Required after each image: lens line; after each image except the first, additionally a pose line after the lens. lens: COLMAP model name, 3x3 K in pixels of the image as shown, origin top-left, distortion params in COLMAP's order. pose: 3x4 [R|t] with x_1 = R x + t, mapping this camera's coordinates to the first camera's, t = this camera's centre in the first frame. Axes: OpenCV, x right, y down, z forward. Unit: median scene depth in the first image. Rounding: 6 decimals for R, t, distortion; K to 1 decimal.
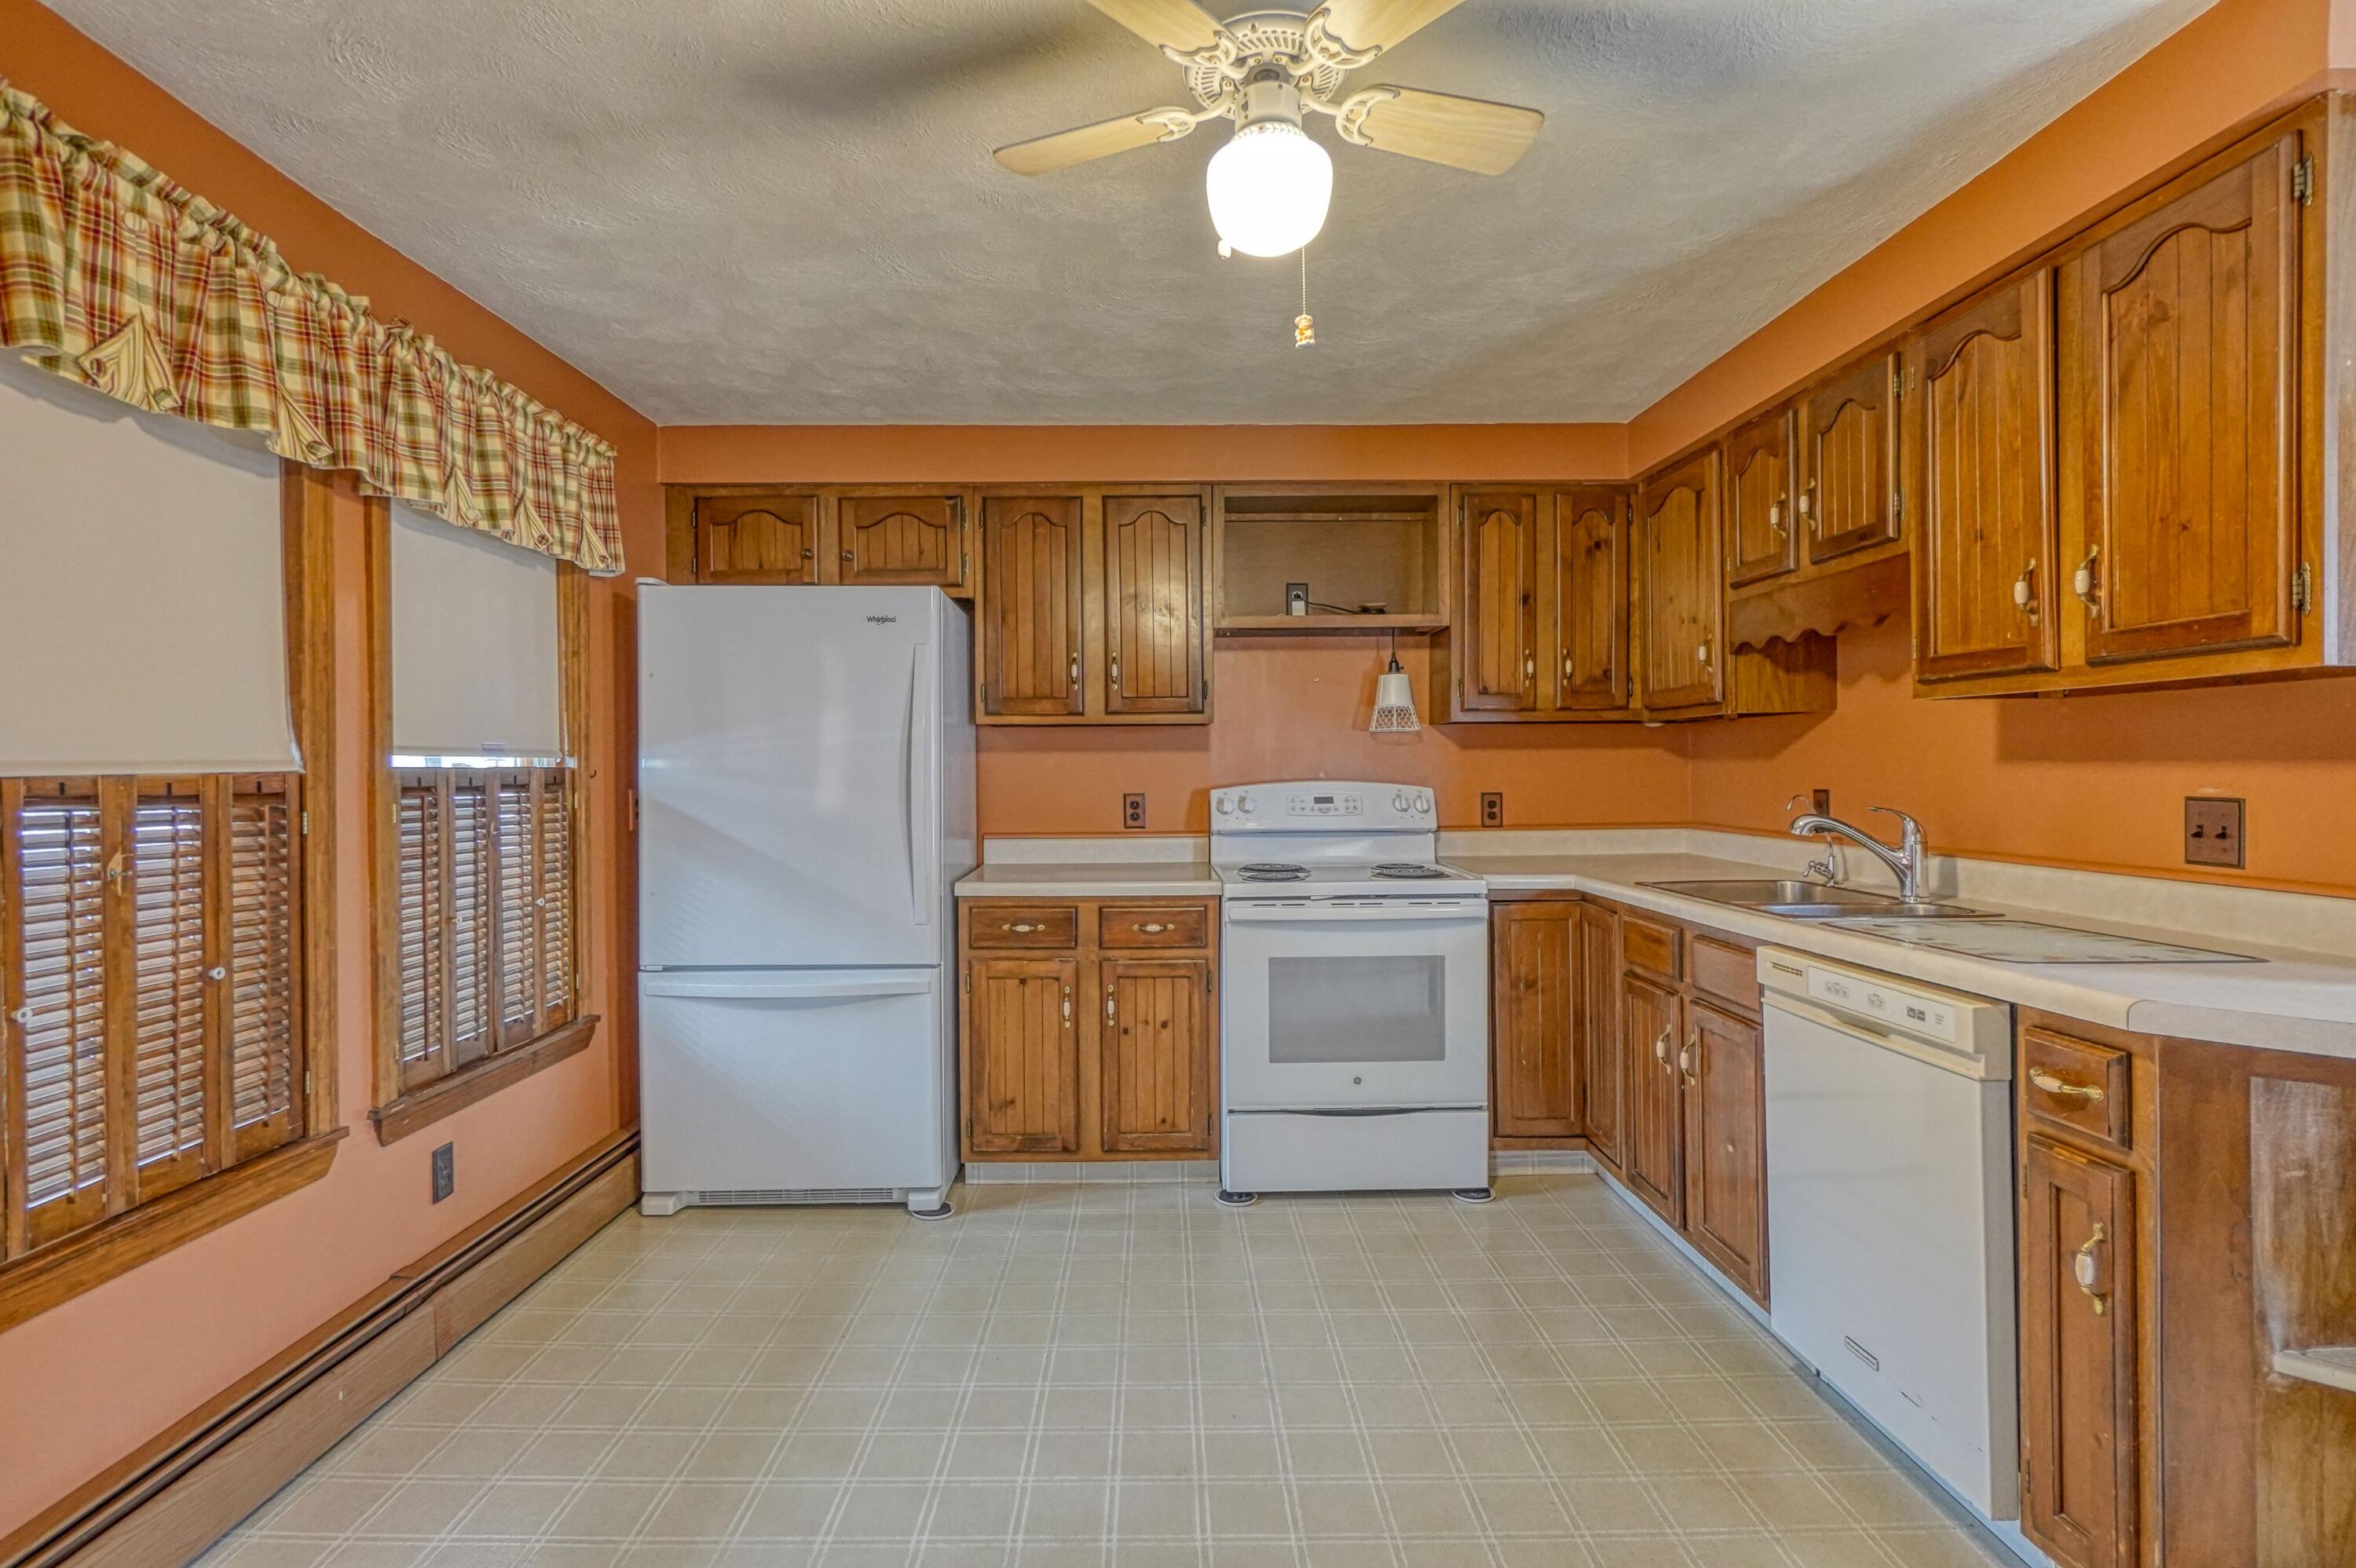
lens RADIAL K [[1136.2, 0, 1164.3], [0, 1136.2, 778.3], [0, 0, 1]] dist [-0.012755, 0.007102]
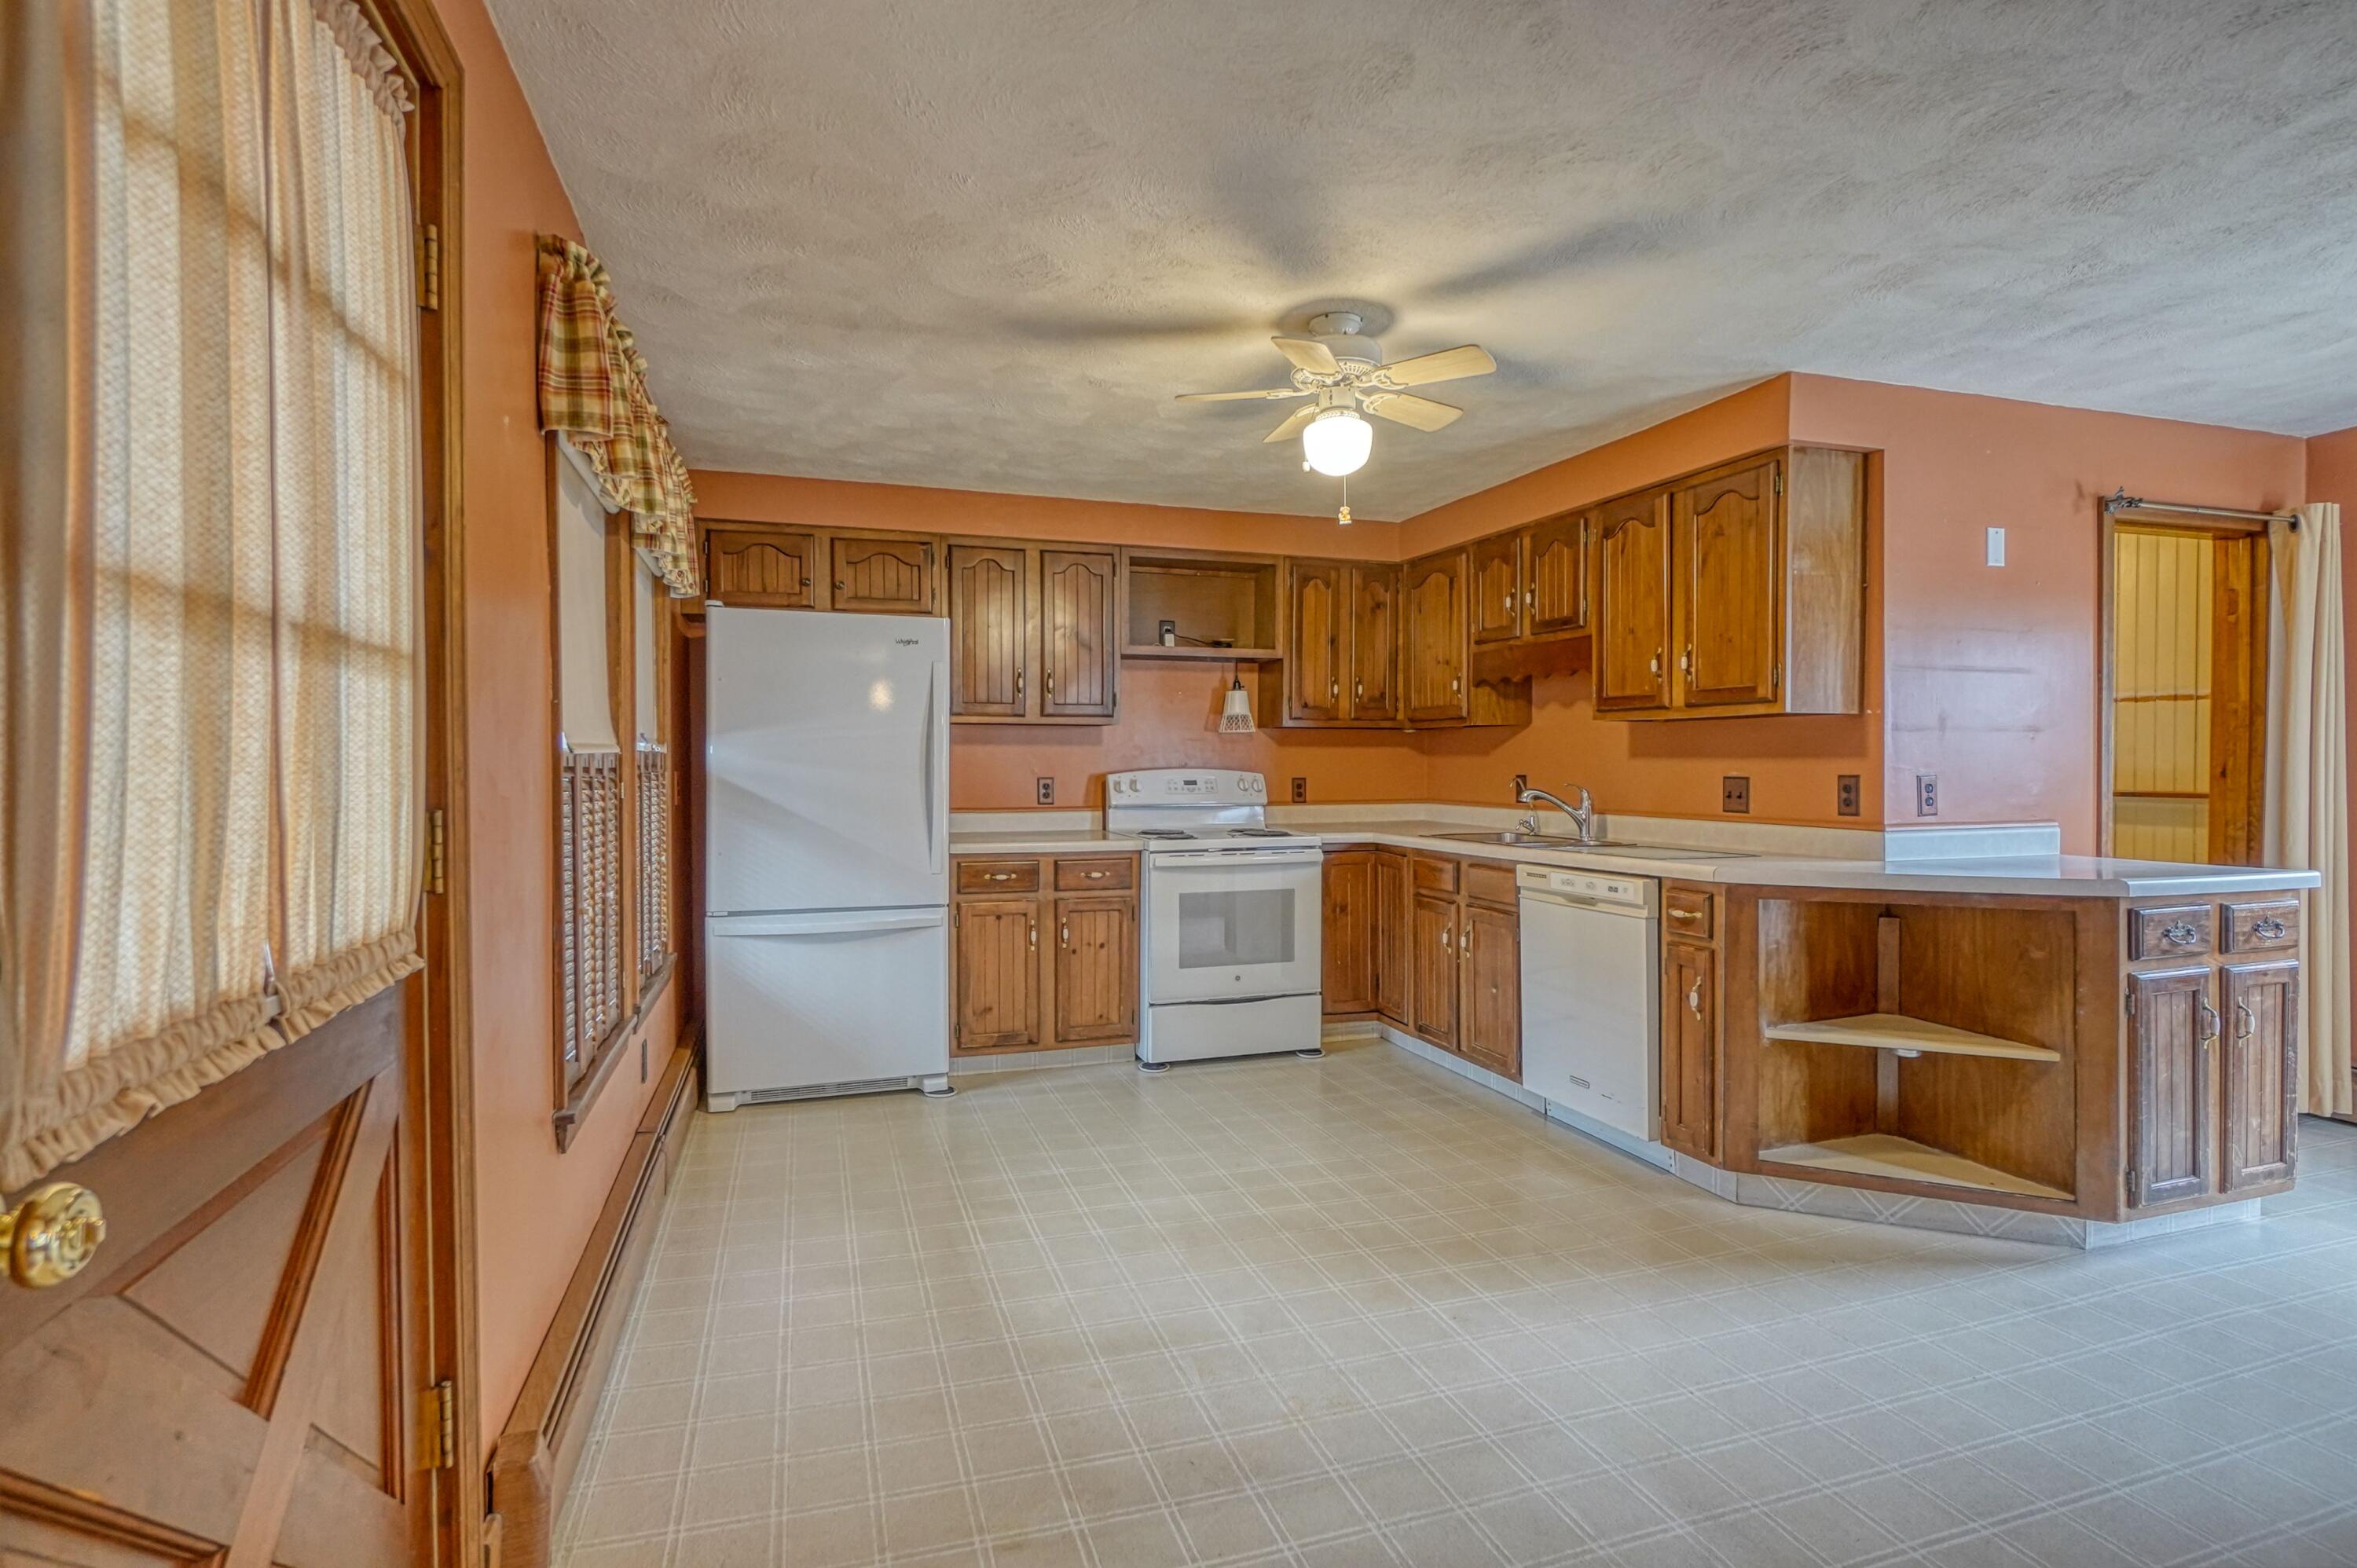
lens RADIAL K [[1113.2, 0, 1166.6], [0, 1113.2, 781.7], [0, 0, 1]] dist [-0.014448, -0.000017]
pose [[0.953487, 0.002091, 0.301427, -0.349953], [-0.004670, 0.999958, 0.007836, 0.009694], [-0.301398, -0.008879, 0.953457, -0.313936]]
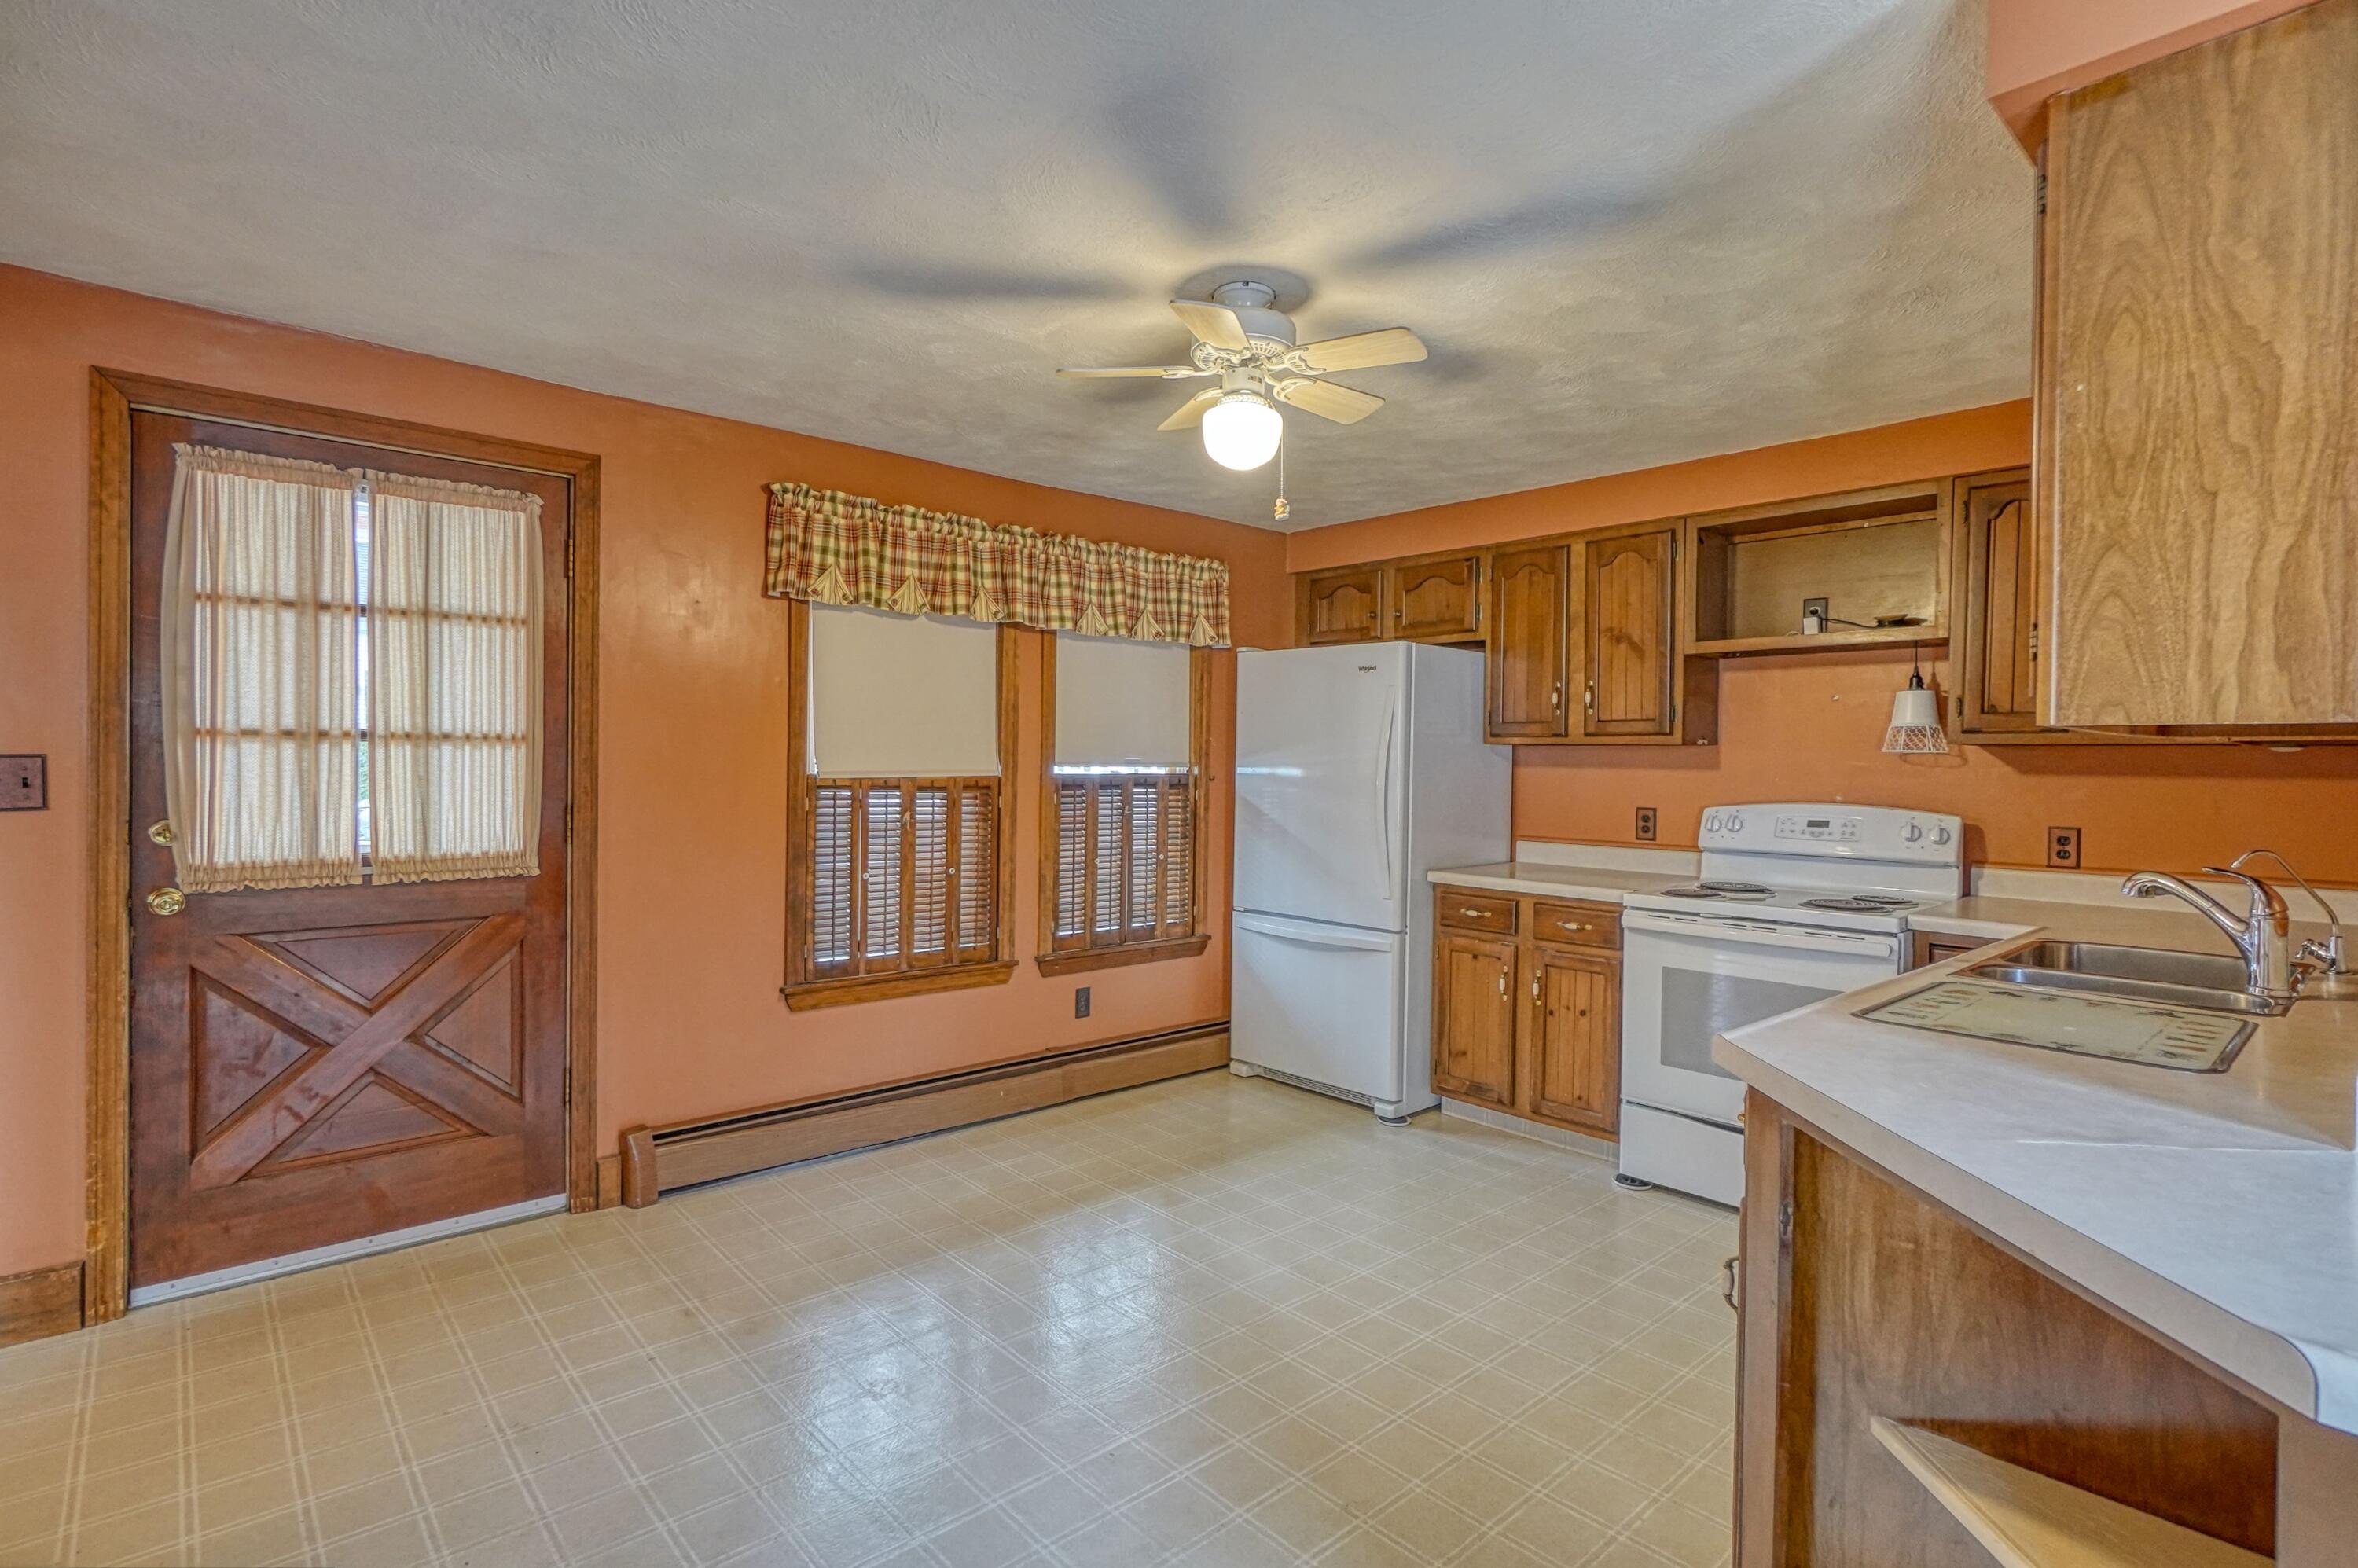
lens RADIAL K [[1137.3, 0, 1165.3], [0, 1137.3, 778.3], [0, 0, 1]] dist [-0.012755, 0.007102]
pose [[0.660914, 0.027392, -0.749961, 0.602519], [-0.023590, 0.999598, 0.015721, -0.026145], [0.750091, 0.007301, 0.661295, -0.064051]]
